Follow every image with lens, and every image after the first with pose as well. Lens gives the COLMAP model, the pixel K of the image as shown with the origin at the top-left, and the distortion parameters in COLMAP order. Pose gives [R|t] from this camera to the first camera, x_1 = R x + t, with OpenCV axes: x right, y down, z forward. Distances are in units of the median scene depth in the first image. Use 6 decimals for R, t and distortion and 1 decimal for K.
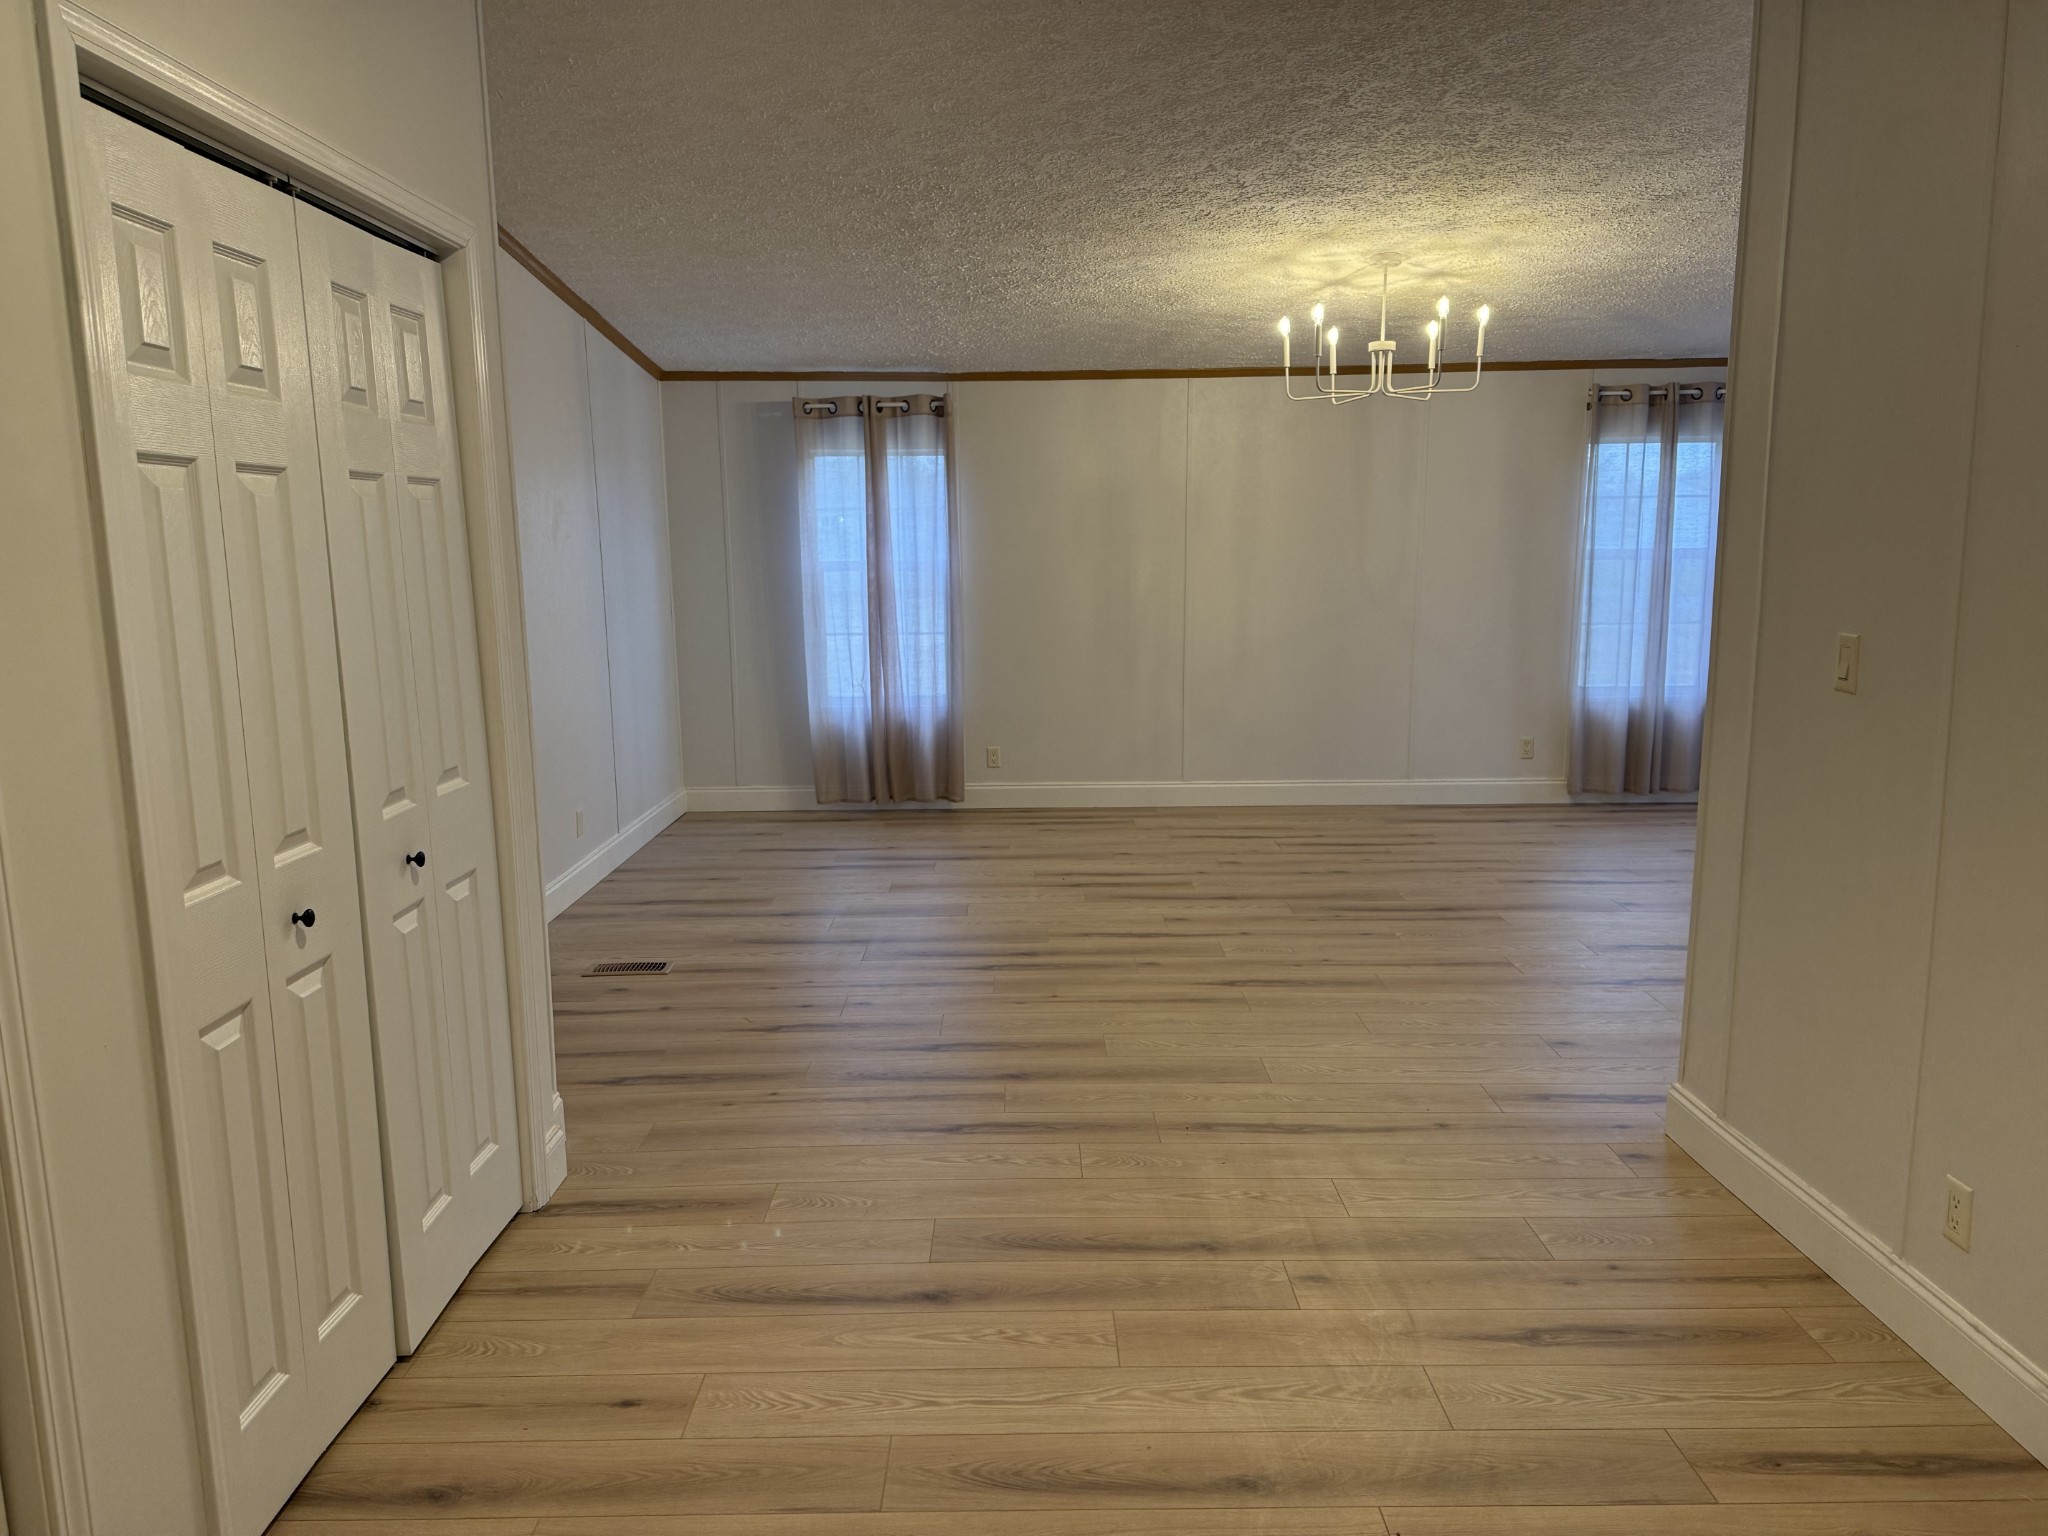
lens RADIAL K [[1425.0, 0, 1026.2], [0, 1425.0, 788.6], [0, 0, 1]] dist [0.064014, -0.074950]
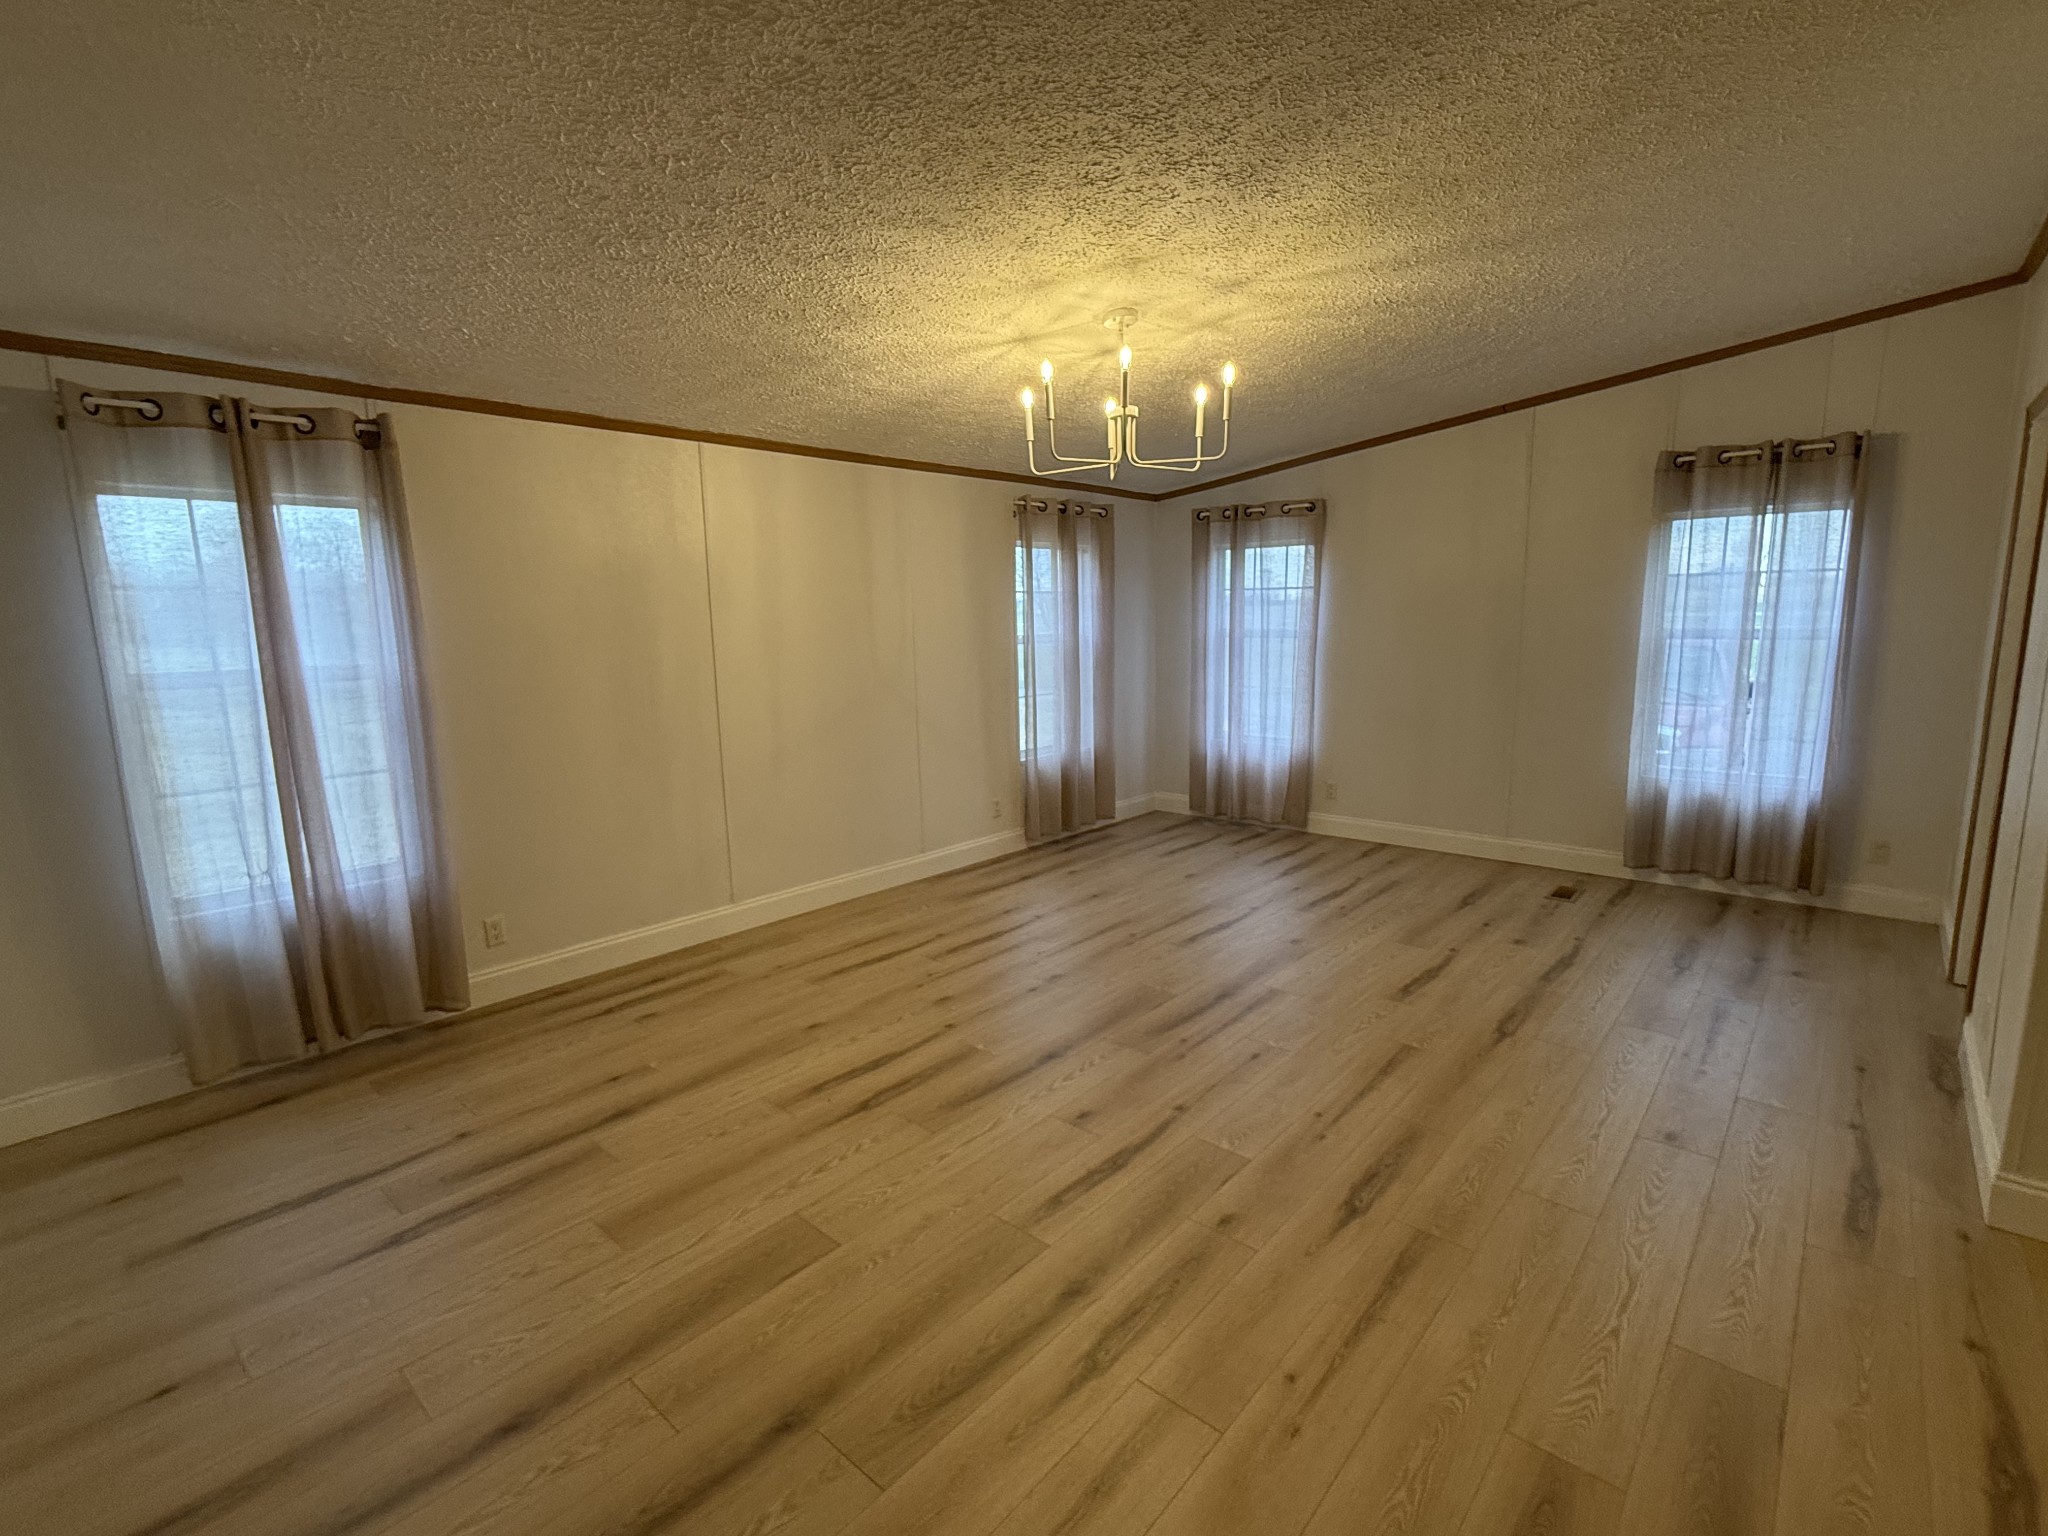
lens RADIAL K [[944.9, 0, 1024.7], [0, 944.9, 763.9], [0, 0, 1]] dist [-0.005227, 0.000576]
pose [[0.664930, -0.116015, 0.737841, -0.197321], [0.142610, 0.989409, 0.027052, -0.084141], [-0.733165, 0.087236, 0.674432, 0.496798]]
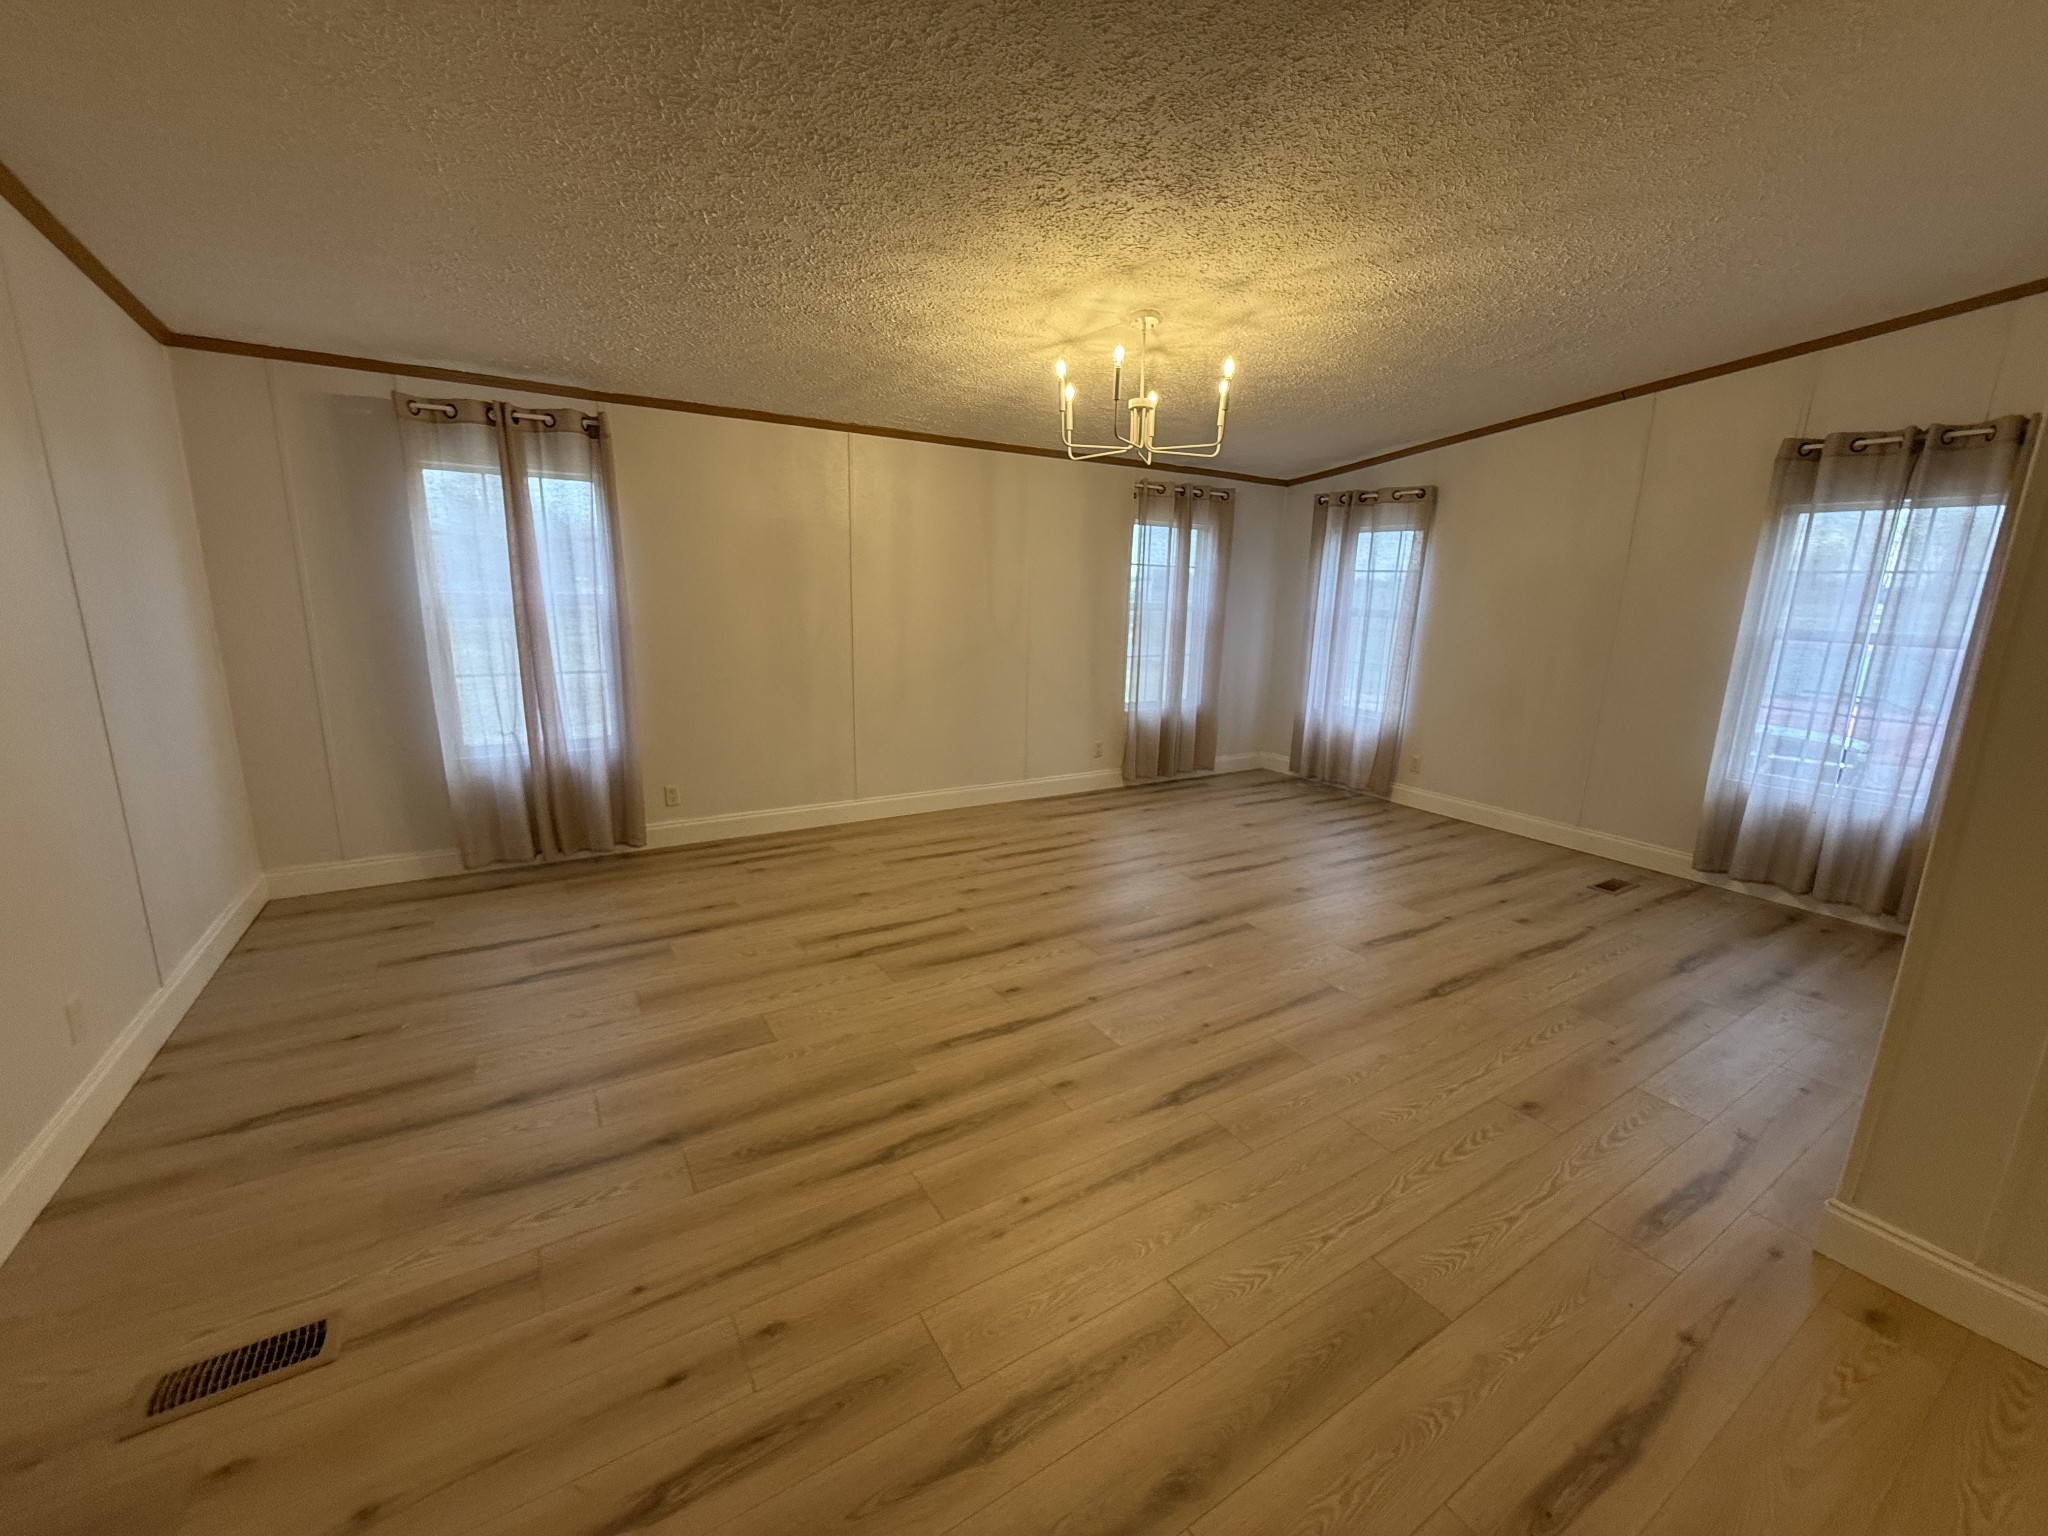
lens RADIAL K [[815.7, 0, 1029.4], [0, 815.7, 764.5], [0, 0, 1]] dist [-0.001781, -0.000586]
pose [[0.847015, -0.078964, 0.525671, -0.114888], [0.057013, 0.996696, 0.057854, -0.064938], [-0.528503, -0.019033, 0.848718, 0.403204]]
